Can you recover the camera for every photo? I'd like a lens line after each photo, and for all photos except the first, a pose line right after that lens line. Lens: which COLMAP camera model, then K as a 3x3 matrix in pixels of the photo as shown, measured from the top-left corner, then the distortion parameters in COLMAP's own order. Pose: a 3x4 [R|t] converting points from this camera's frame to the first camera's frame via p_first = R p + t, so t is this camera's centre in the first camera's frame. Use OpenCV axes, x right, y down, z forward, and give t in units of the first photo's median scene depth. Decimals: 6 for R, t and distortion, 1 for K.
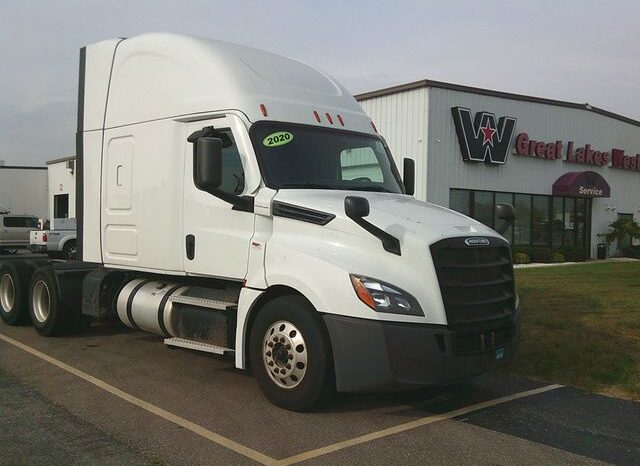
lens RADIAL K [[673.6, 0, 320.7], [0, 673.6, 221.2], [0, 0, 1]] dist [0.065932, 0.000000]
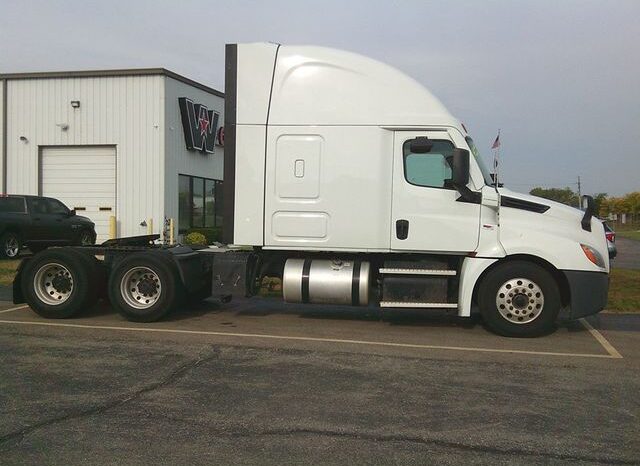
lens RADIAL K [[673.6, 0, 322.0], [0, 673.6, 230.5], [0, 0, 1]] dist [0.065932, 0.000000]
pose [[0.792920, -0.015529, 0.609128, -1.132486], [-0.008599, 0.999290, 0.036670, -0.005750], [-0.609265, -0.034314, 0.792224, 0.084678]]
